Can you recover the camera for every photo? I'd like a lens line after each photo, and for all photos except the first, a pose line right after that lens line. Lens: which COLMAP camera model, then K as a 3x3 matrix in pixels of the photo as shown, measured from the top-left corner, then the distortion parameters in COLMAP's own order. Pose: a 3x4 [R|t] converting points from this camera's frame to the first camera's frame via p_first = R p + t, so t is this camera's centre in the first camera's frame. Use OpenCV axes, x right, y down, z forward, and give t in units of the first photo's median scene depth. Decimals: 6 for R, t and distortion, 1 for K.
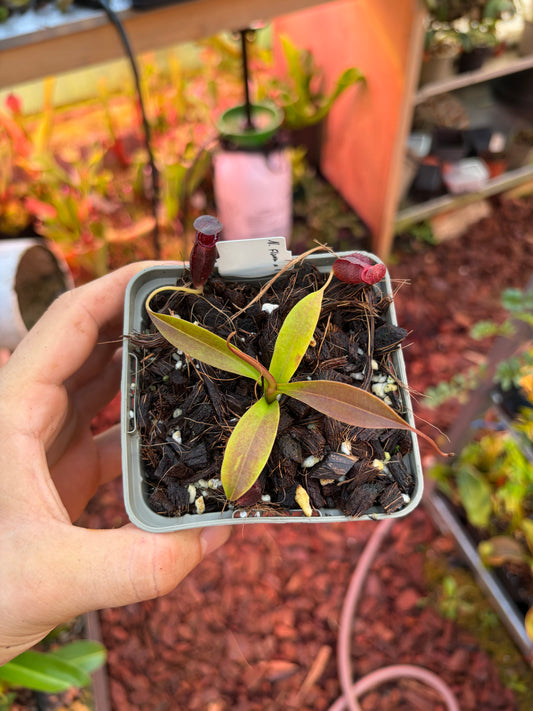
lens RADIAL K [[591.0, 0, 262.8], [0, 591.0, 353.3], [0, 0, 1]] dist [-0.047581, -0.000012]
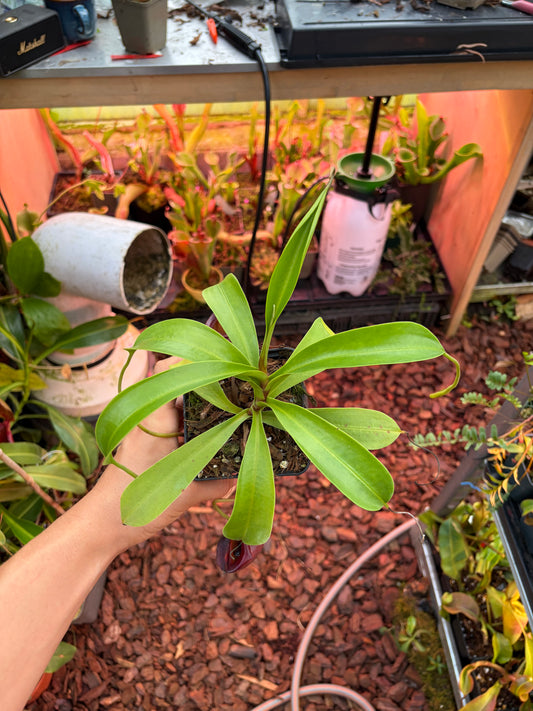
lens RADIAL K [[591.0, 0, 262.8], [0, 591.0, 353.3], [0, 0, 1]] dist [-0.047581, -0.000012]
pose [[0.939753, 0.290694, -0.179894, 0.094309], [-0.294647, 0.955593, 0.004950, -0.005231], [0.173344, 0.048353, 0.983674, -0.123391]]
